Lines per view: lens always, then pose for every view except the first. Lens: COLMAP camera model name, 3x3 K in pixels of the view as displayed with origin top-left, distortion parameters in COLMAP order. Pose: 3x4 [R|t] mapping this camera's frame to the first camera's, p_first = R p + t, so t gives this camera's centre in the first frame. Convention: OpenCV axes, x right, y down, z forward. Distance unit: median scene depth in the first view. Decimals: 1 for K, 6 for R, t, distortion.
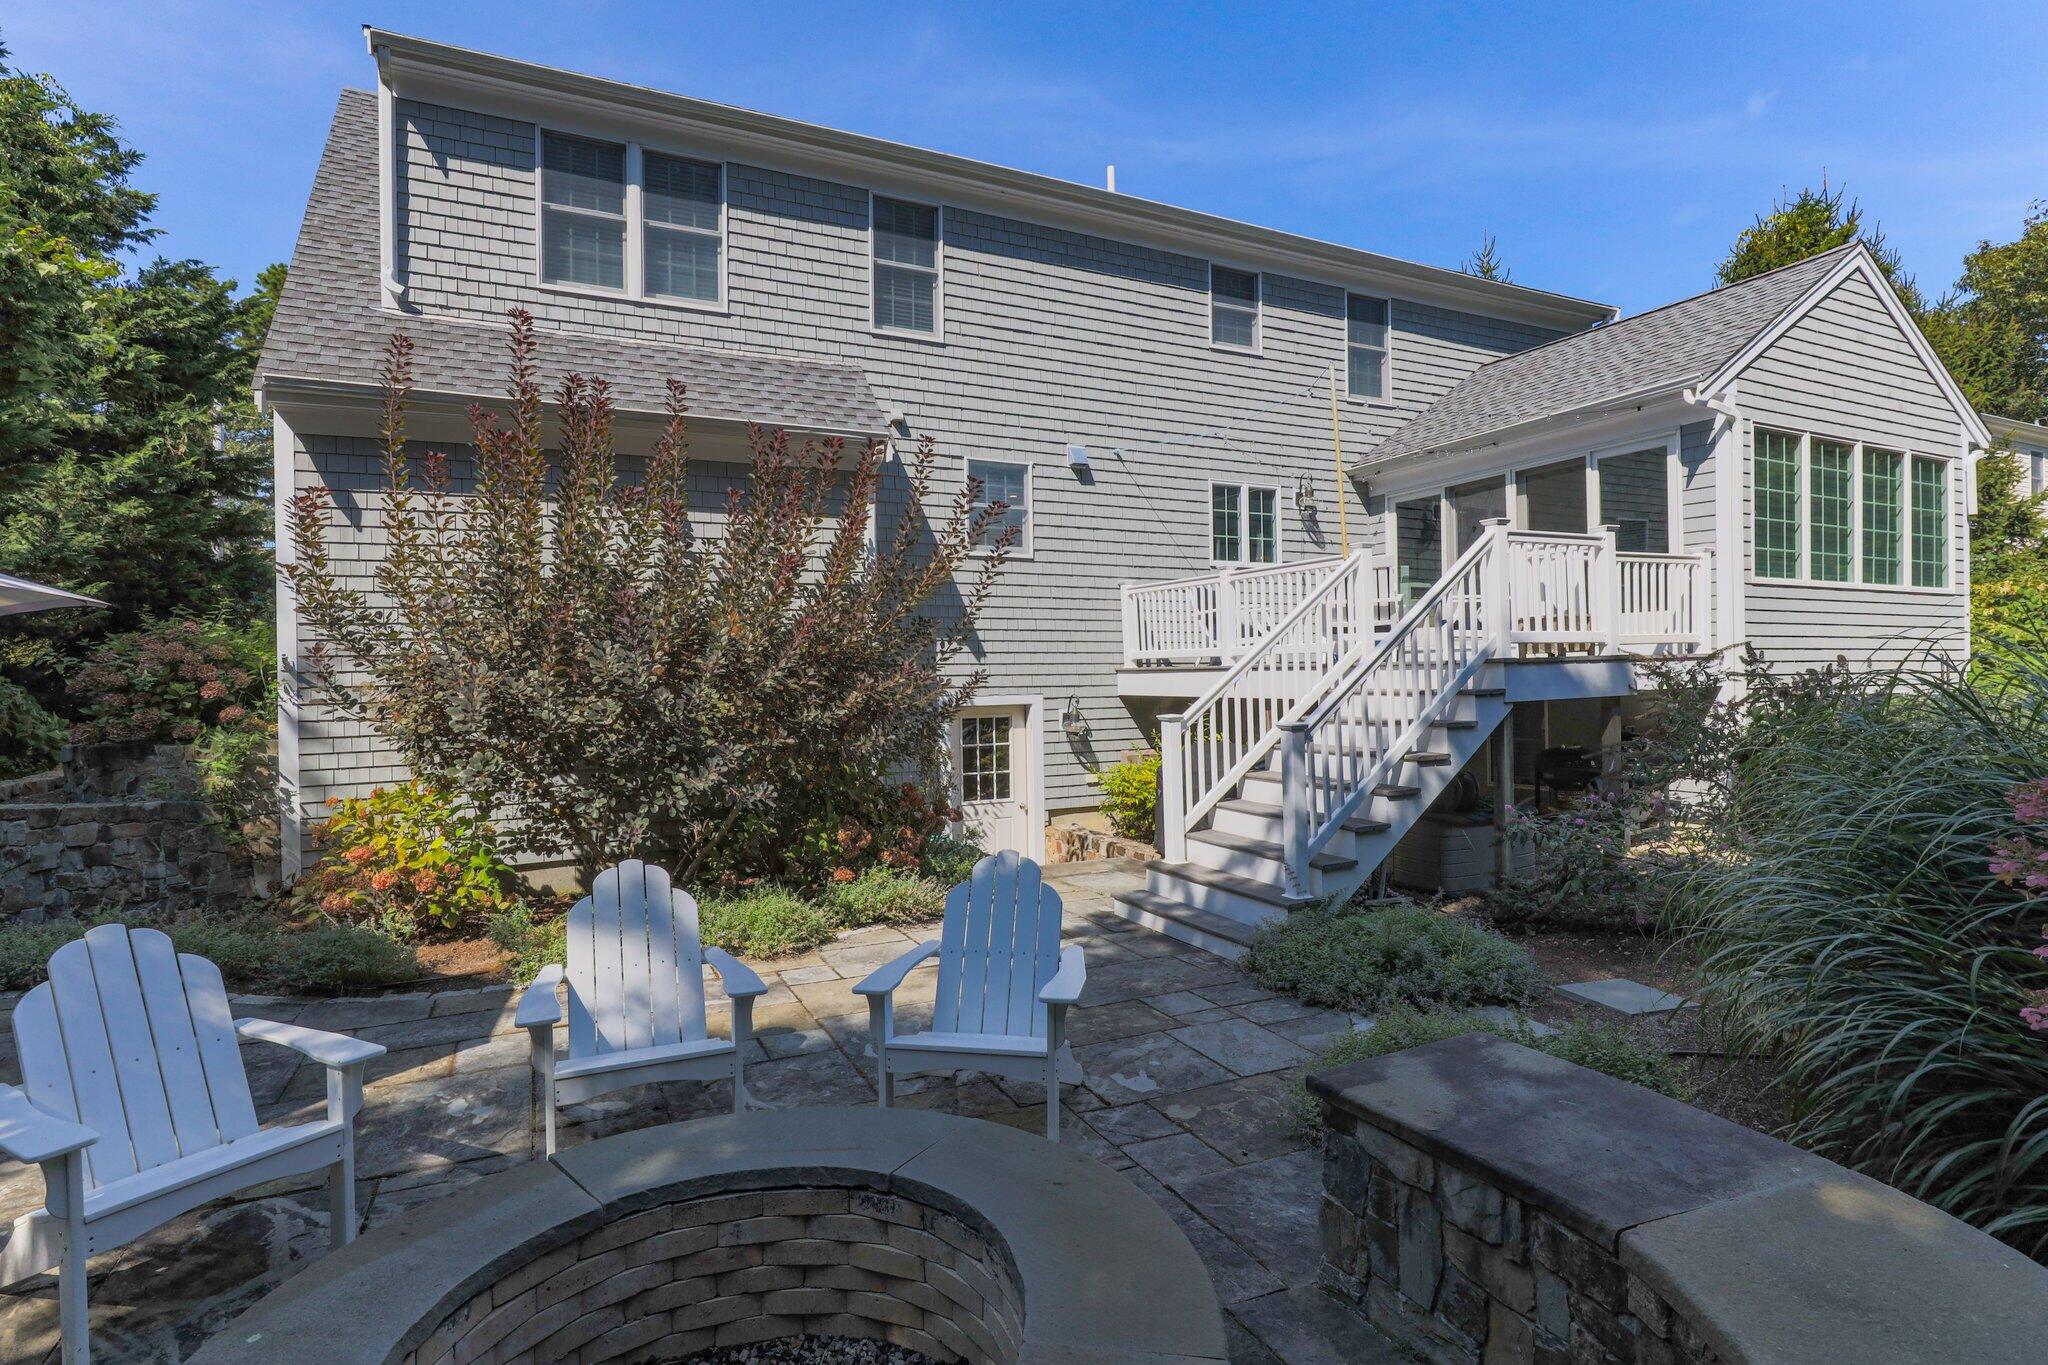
lens RADIAL K [[982.9, 0, 1019.9], [0, 982.9, 677.6], [0, 0, 1]] dist [-0.002931, -0.000196]
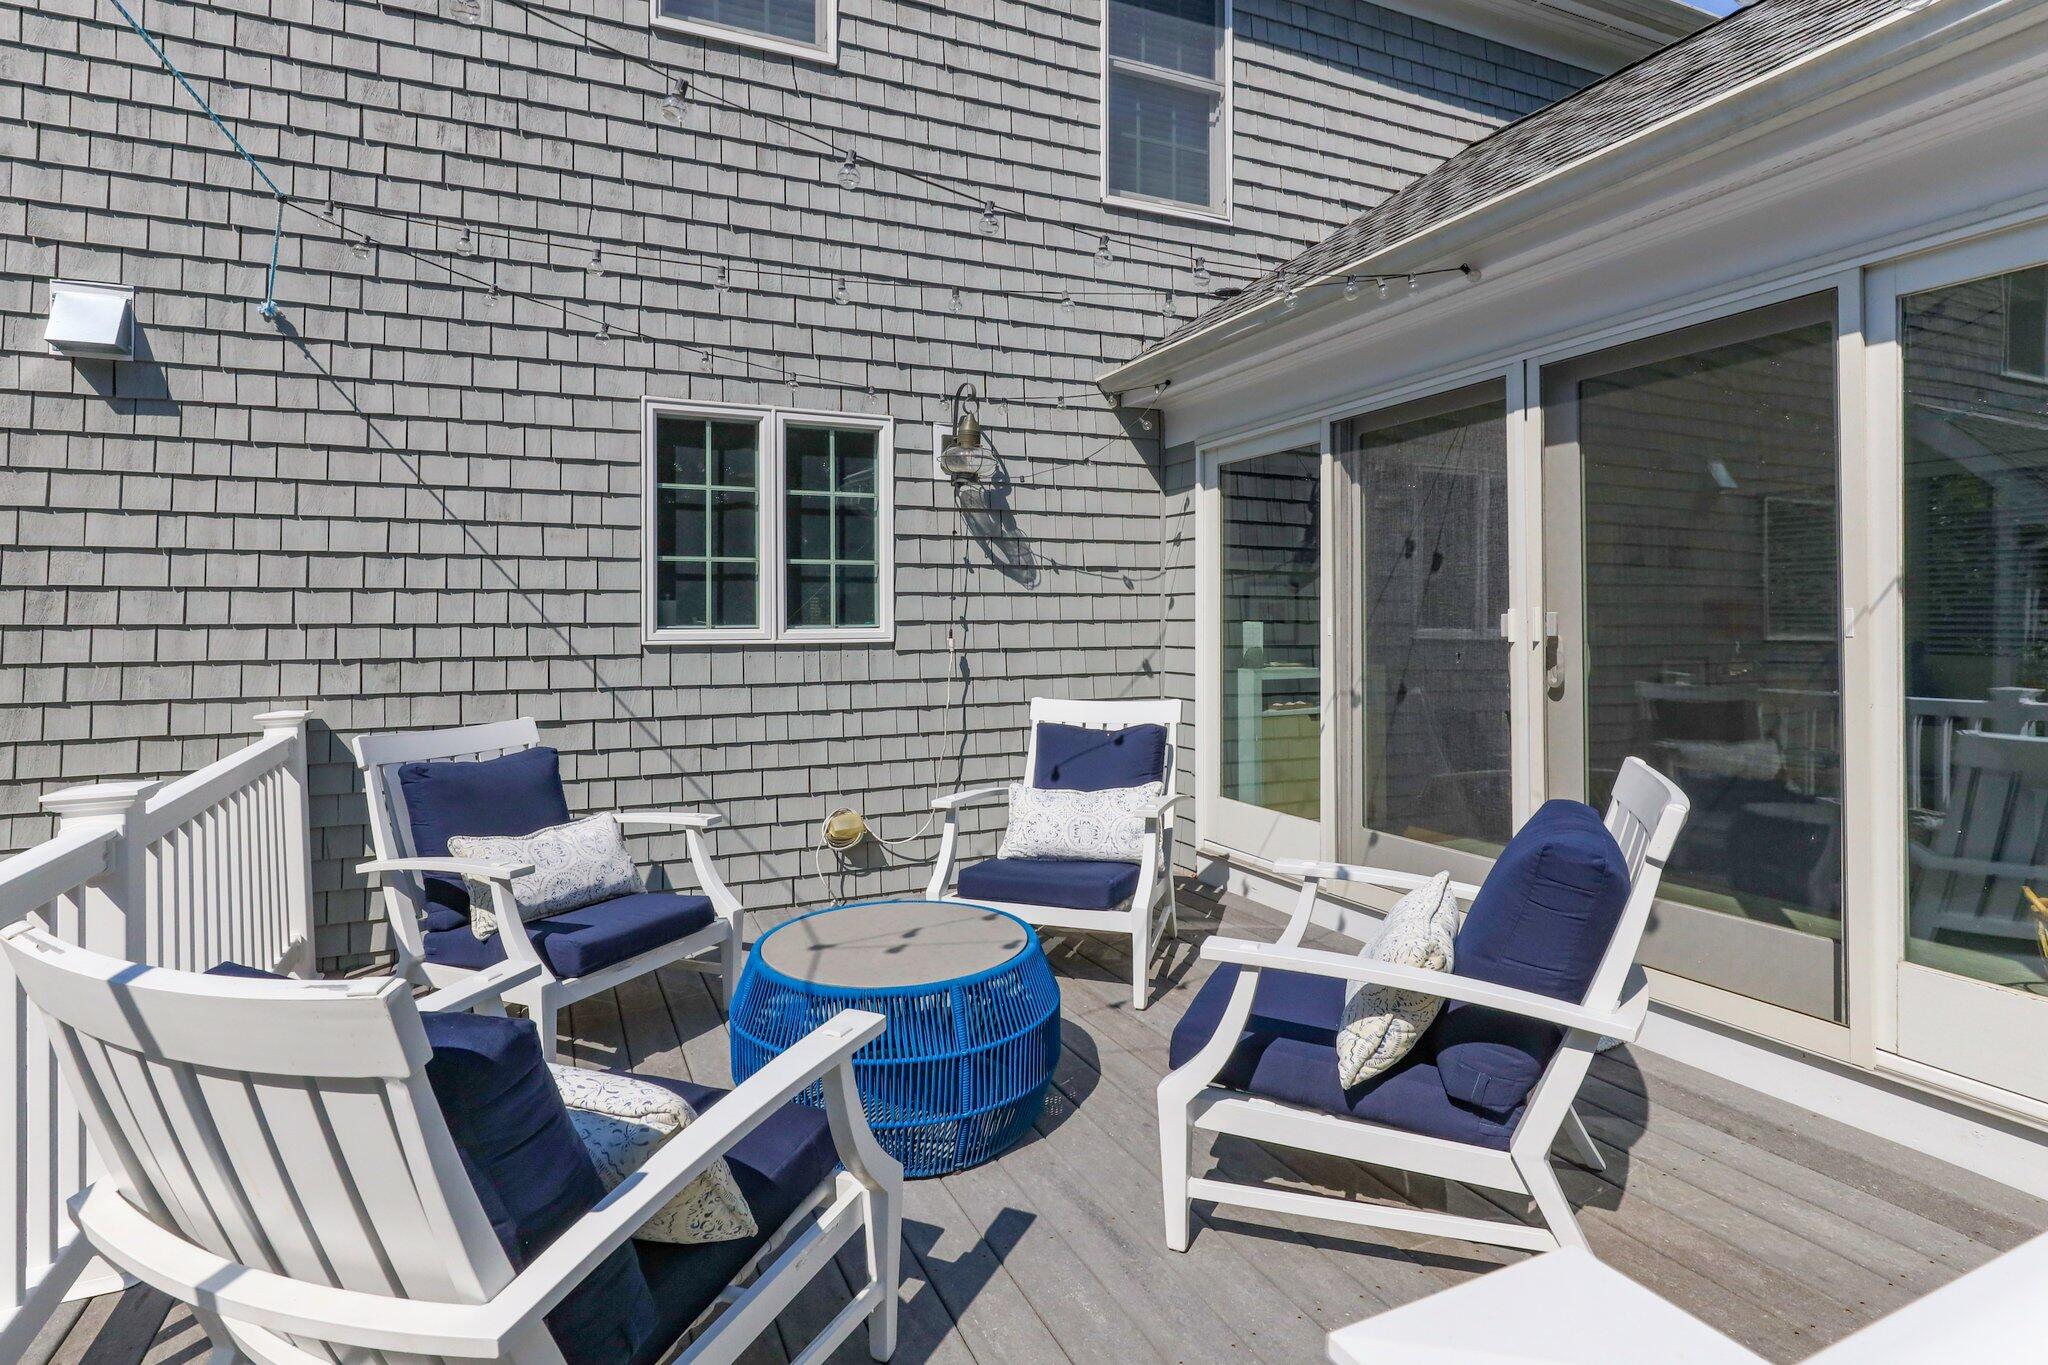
lens RADIAL K [[982.9, 0, 971.4], [0, 982.9, 630.6], [0, 0, 1]] dist [-0.002931, -0.000196]
pose [[0.998174, 0.010833, -0.059426, 0.328334], [-0.010424, 0.999920, 0.007198, -0.121351], [0.059500, -0.006566, 0.998207, 0.647888]]
